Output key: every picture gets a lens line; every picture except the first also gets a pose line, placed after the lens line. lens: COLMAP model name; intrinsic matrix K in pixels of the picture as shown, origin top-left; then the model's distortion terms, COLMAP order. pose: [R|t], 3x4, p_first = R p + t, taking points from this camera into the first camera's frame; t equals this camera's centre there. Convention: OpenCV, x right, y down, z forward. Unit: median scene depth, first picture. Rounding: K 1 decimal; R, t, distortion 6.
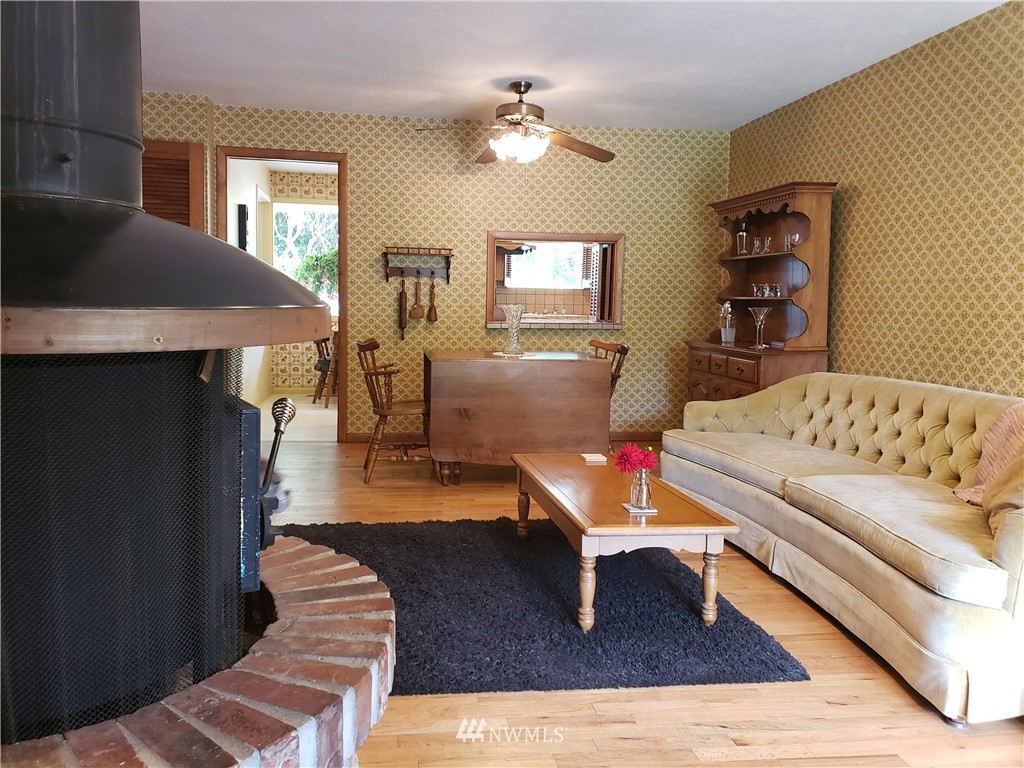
lens RADIAL K [[799.3, 0, 512.0], [0, 799.3, 384.0], [0, 0, 1]] dist [0.097512, -0.003782]
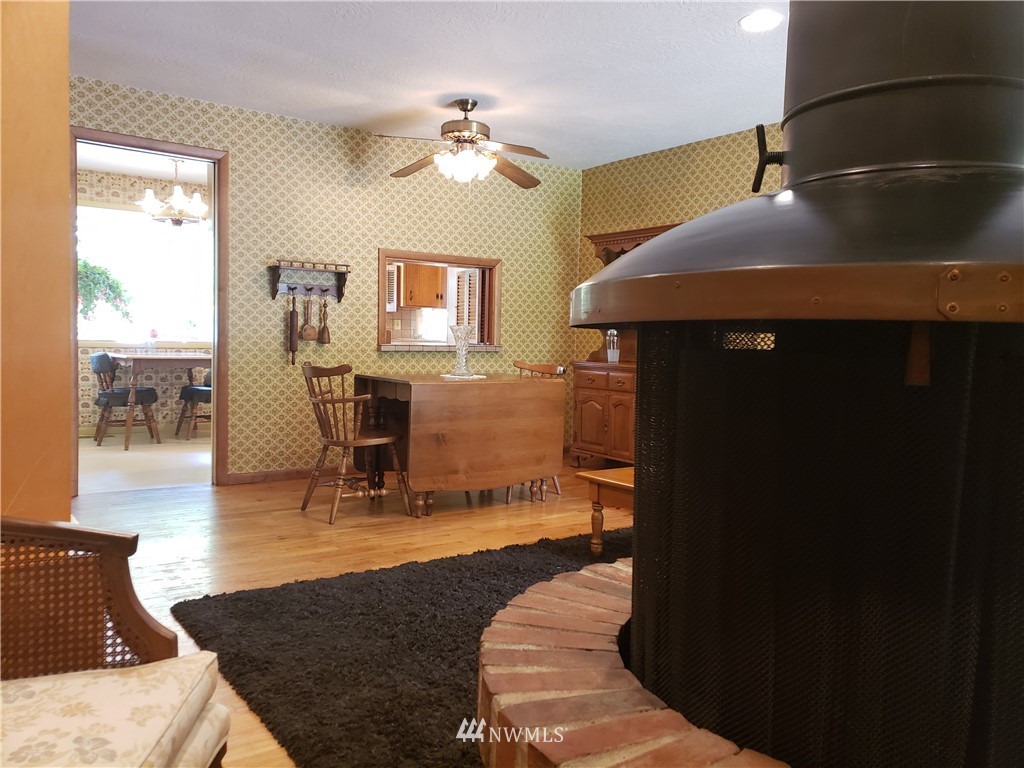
lens RADIAL K [[785.6, 0, 511.7], [0, 785.6, 407.1], [0, 0, 1]] dist [0.003761, 0.009092]
pose [[0.877678, -0.039507, 0.477620, -0.344652], [0.043186, 0.999062, 0.003280, -0.000197], [-0.477302, 0.017748, 0.878560, 0.116400]]
